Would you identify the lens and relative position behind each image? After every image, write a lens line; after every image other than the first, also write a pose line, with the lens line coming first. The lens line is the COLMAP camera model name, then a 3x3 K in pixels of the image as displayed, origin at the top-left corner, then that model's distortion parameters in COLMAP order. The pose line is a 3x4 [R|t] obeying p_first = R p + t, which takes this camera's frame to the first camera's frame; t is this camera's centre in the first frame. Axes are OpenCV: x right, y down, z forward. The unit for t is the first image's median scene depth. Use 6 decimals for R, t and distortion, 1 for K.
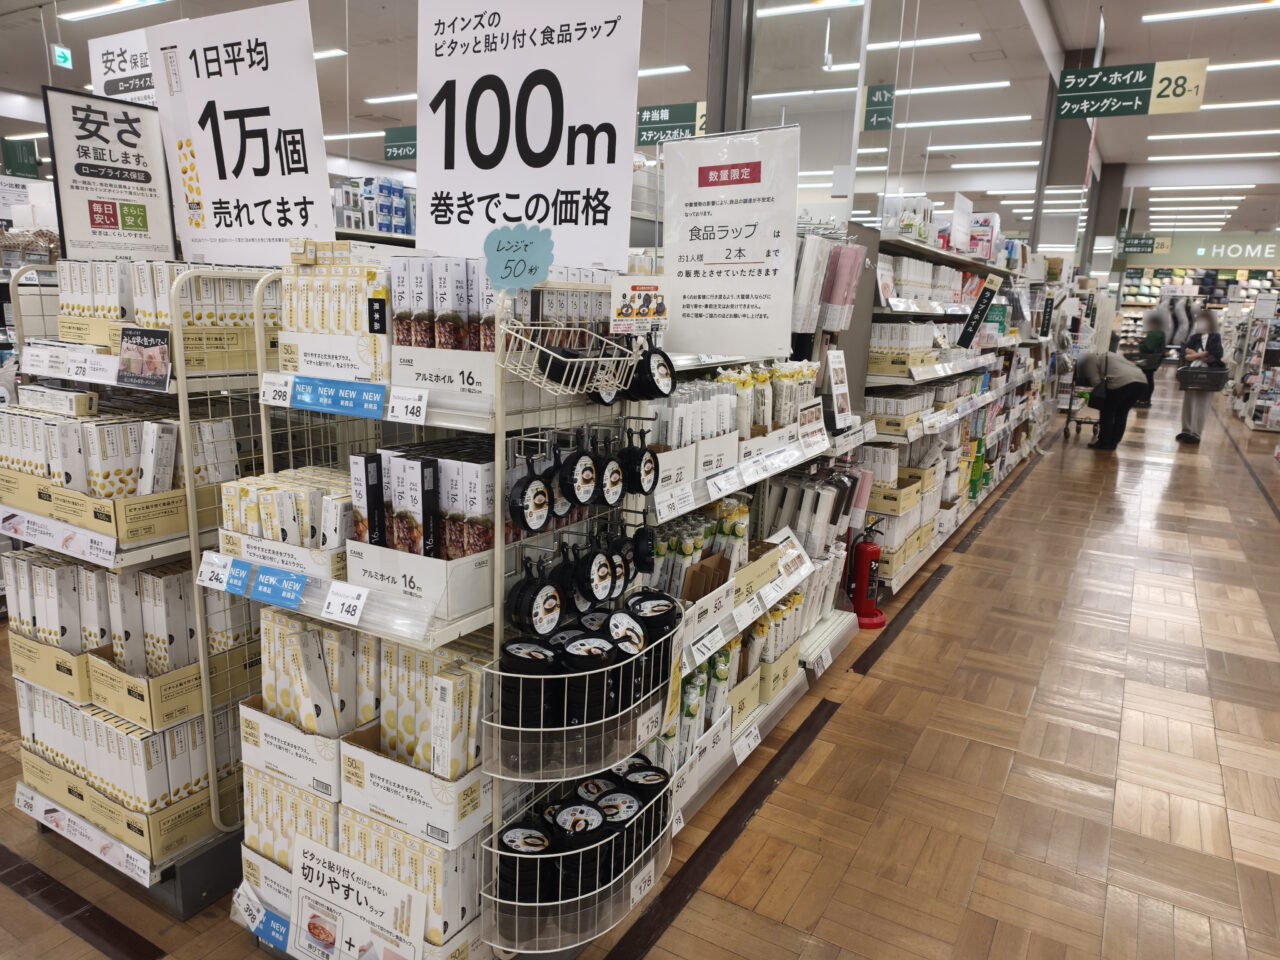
lens RADIAL K [[864.8, 0, 640.0], [0, 864.8, 480.0], [0, 0, 1]] dist [0.046641, -0.047713]
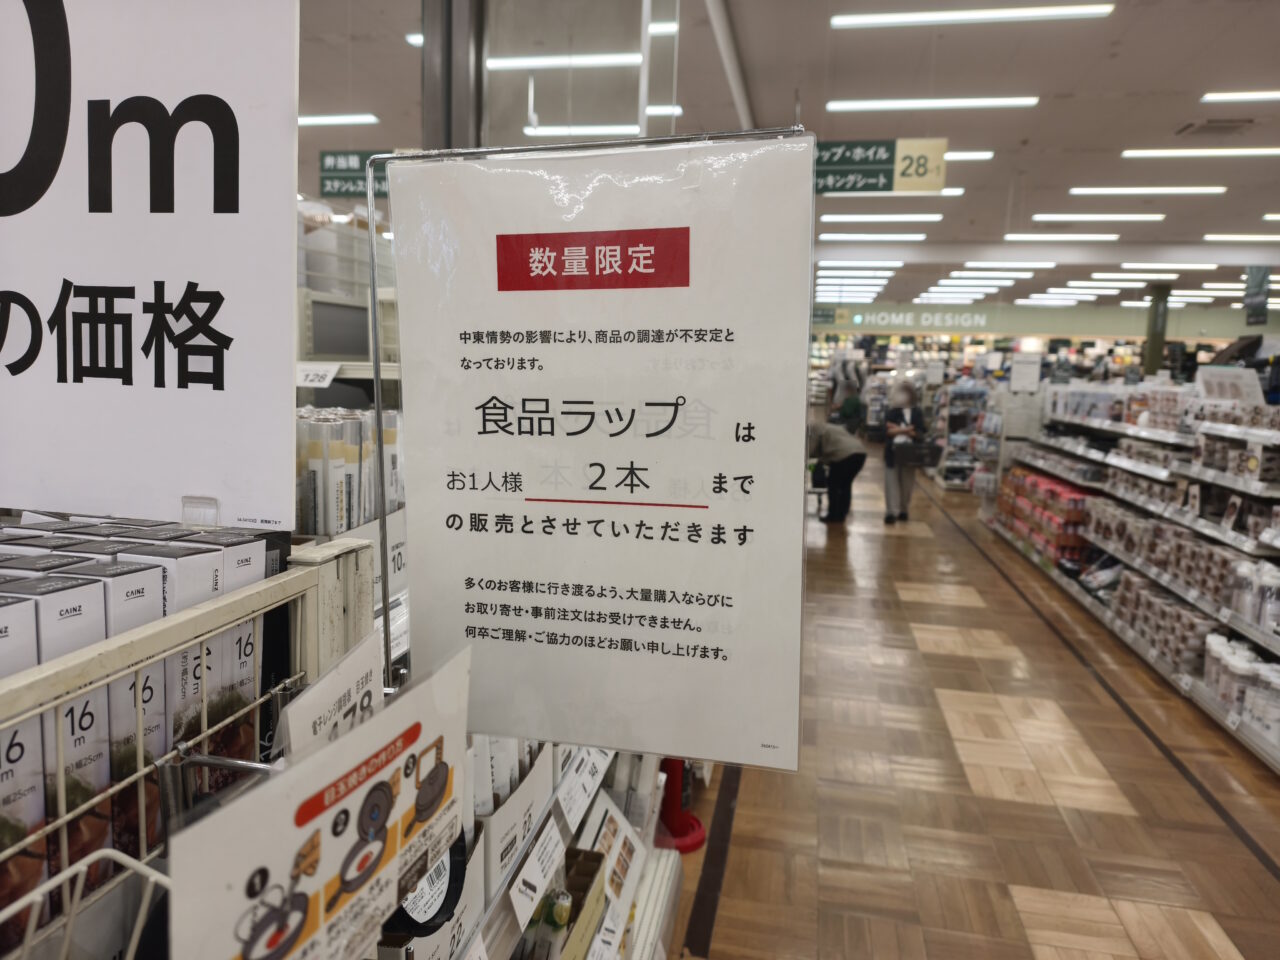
lens RADIAL K [[874.3, 0, 640.0], [0, 874.3, 480.0], [0, 0, 1]] dist [0.043555, -0.068849]
pose [[0.945247, -0.051115, 0.322327, 0.002755], [0.072547, 0.995857, -0.054825, -0.226545], [-0.318190, 0.075207, 0.945039, 0.623424]]
